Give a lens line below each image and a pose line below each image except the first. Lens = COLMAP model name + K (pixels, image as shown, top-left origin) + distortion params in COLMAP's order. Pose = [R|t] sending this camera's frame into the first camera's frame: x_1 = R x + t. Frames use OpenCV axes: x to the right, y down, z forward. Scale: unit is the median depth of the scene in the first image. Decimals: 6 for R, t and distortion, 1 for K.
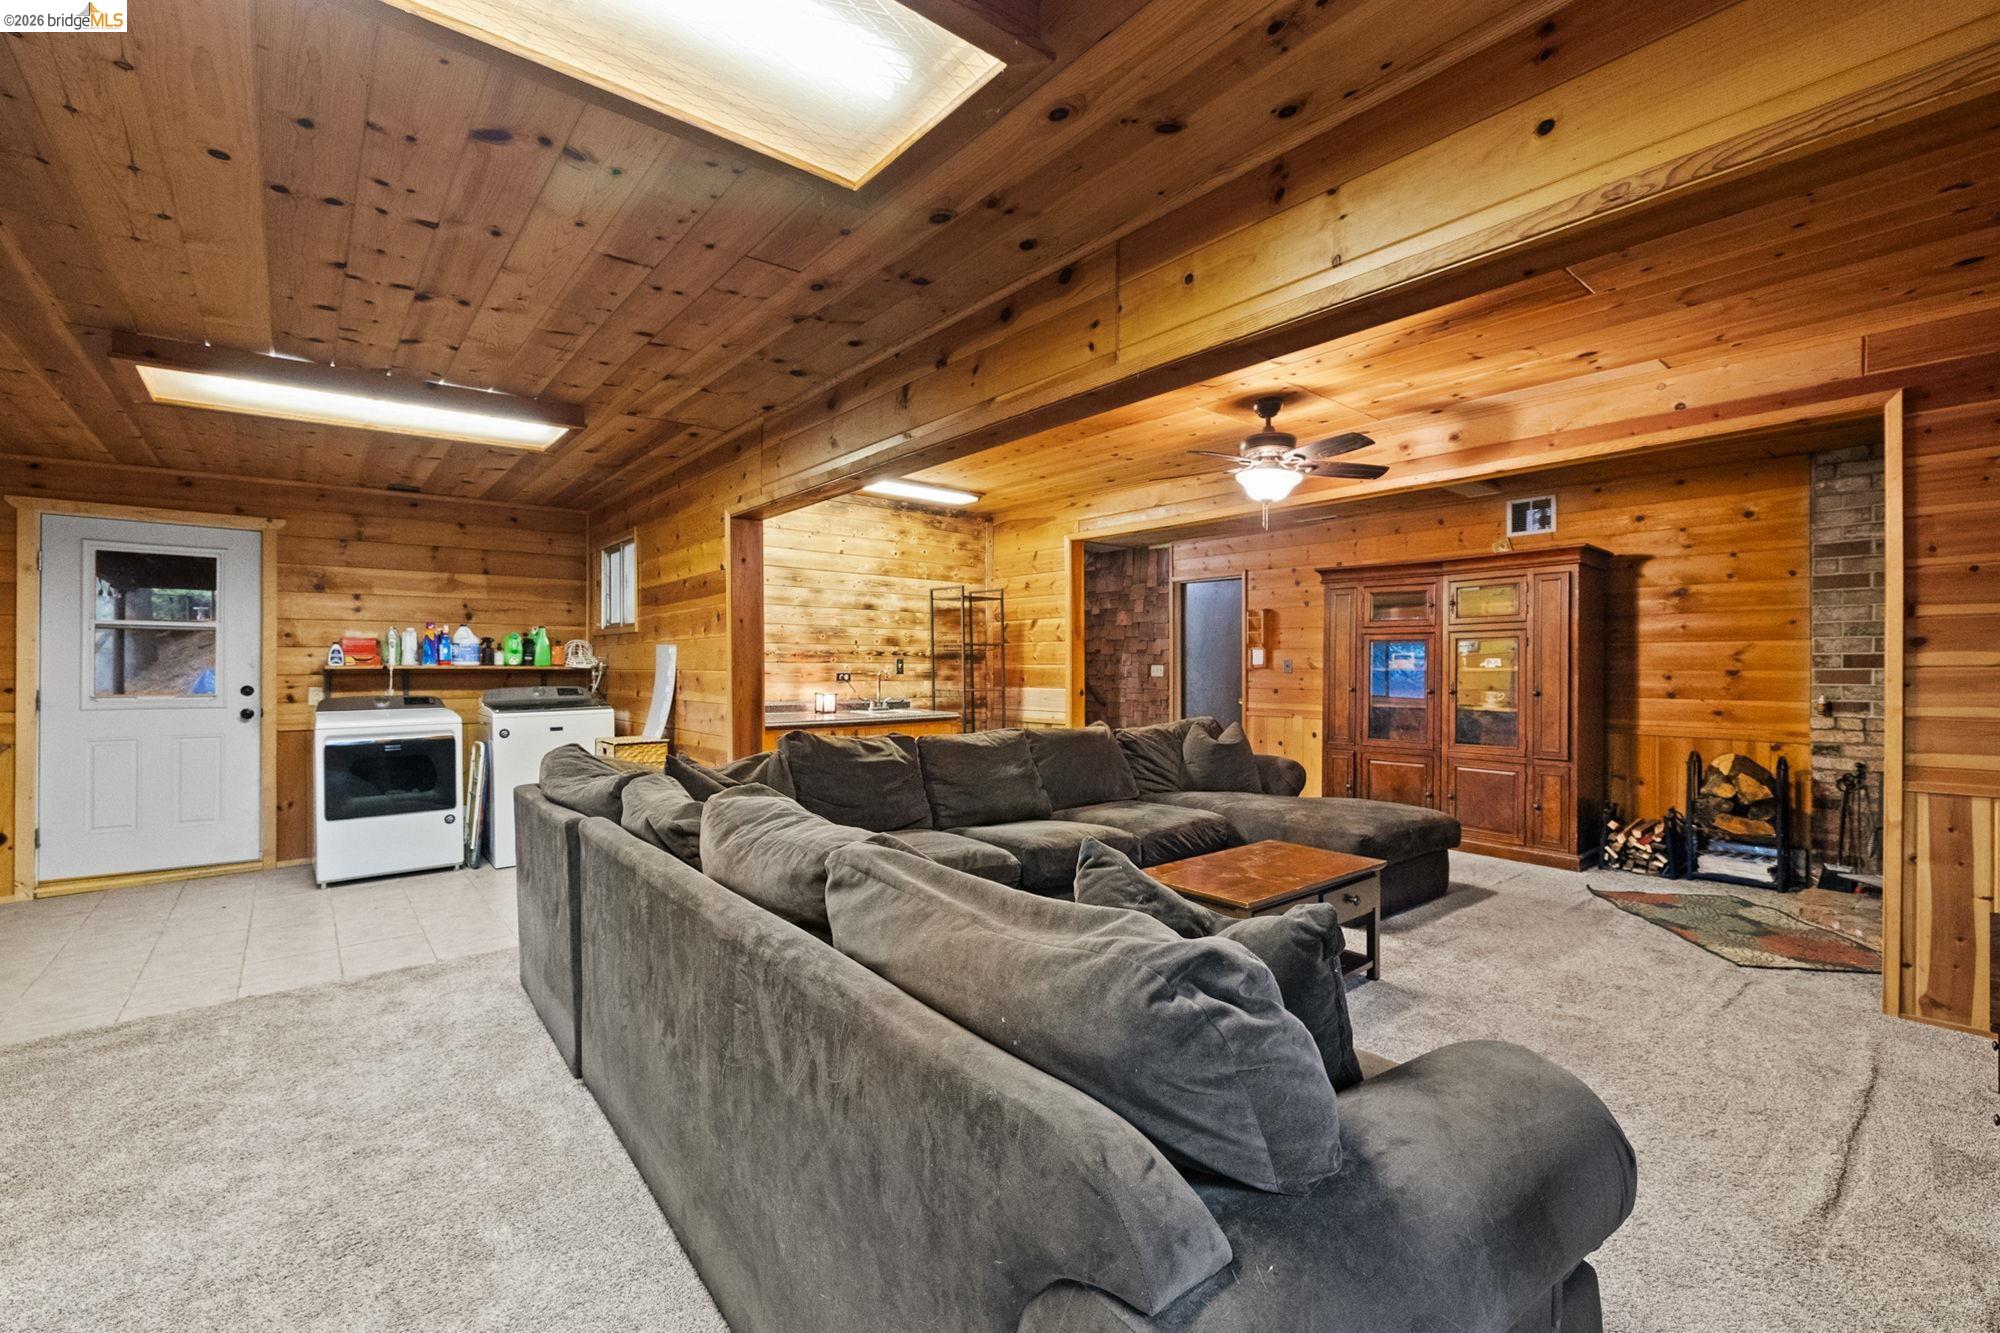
lens RADIAL K [[849.3, 0, 1004.9], [0, 849.3, 659.0], [0, 0, 1]] dist [0.001344, 0.000404]
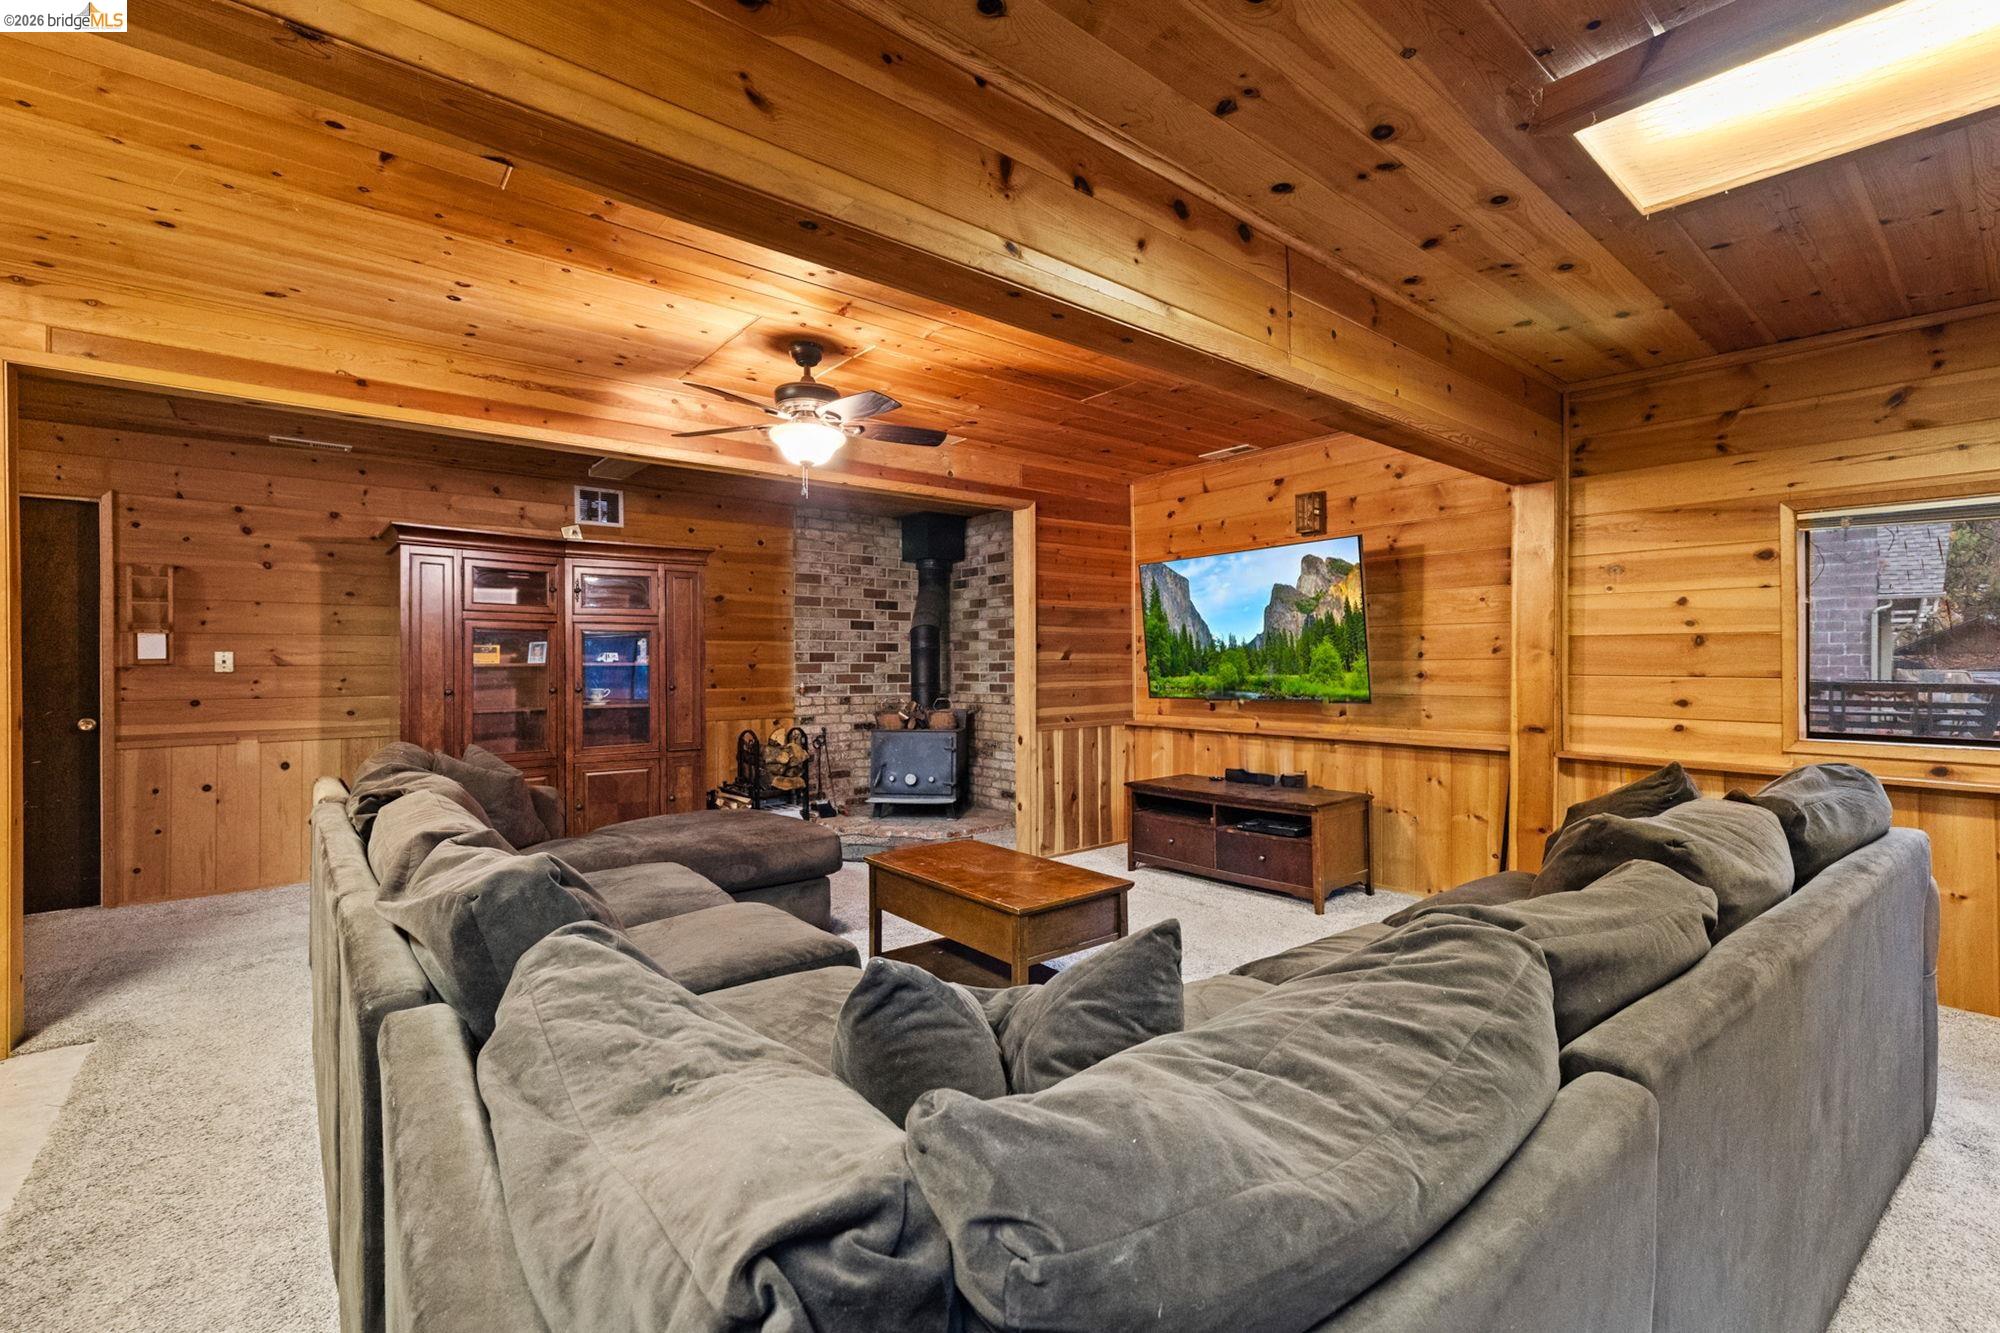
lens RADIAL K [[862.3, 0, 1008.1], [0, 862.3, 662.0], [0, 0, 1]] dist [-0.000035, -0.000002]
pose [[0.006449, -0.000693, 0.999979, -0.400346], [-0.005769, 0.999983, 0.000730, 0.006626], [-0.999963, -0.005774, 0.006445, 0.578573]]
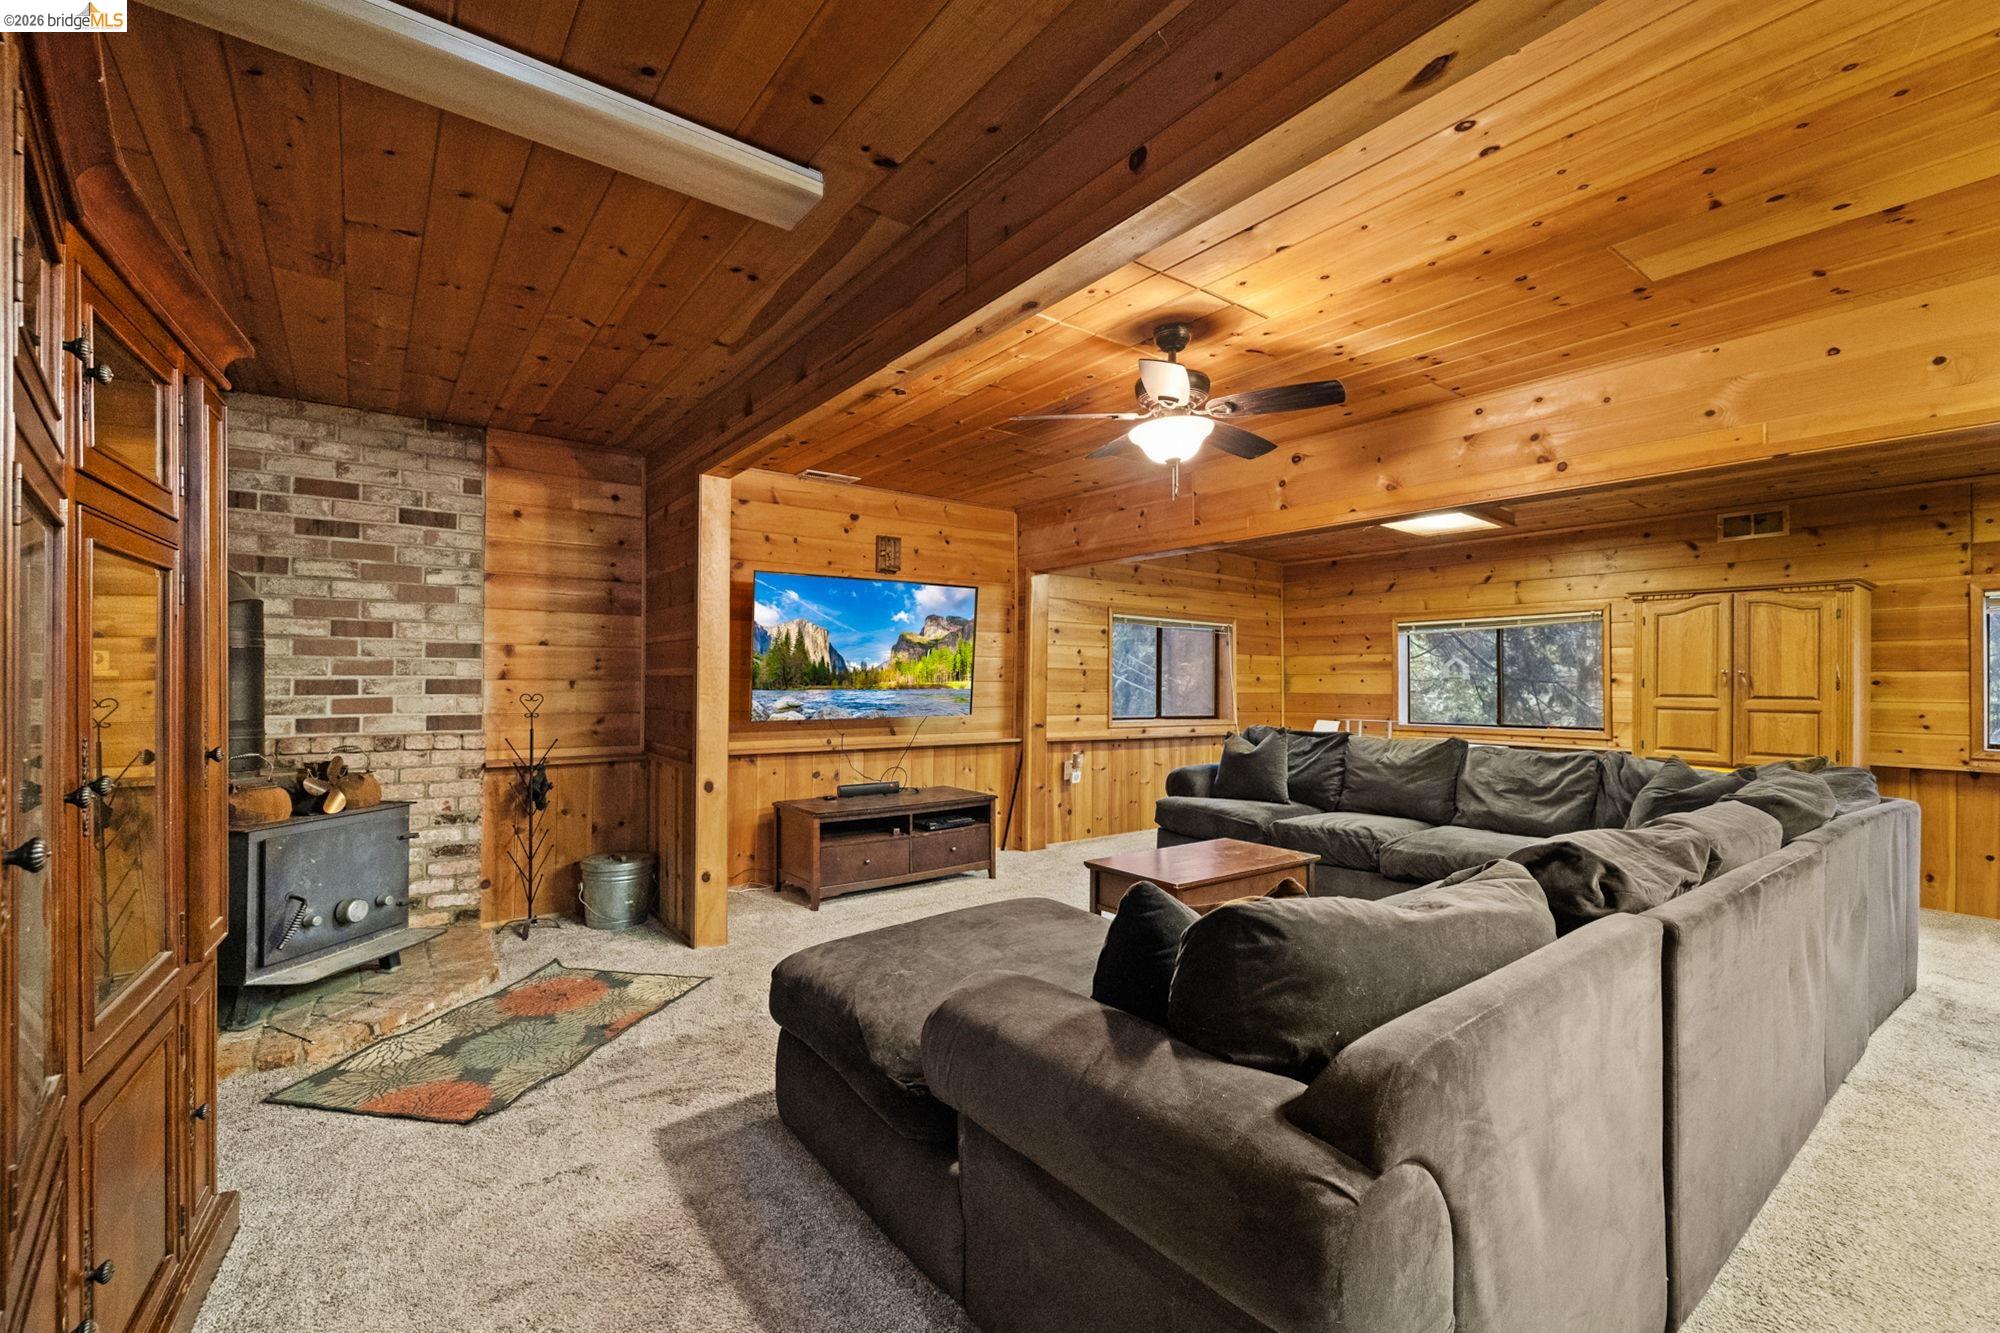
lens RADIAL K [[853.6, 0, 997.4], [0, 853.6, 679.0], [0, 0, 1]] dist [-0.000365, 0.000275]
pose [[-0.998636, -0.008513, 0.051509, 0.309129], [-0.009131, 0.999889, -0.011759, 0.012163], [-0.051404, -0.012213, -0.998603, 1.286074]]
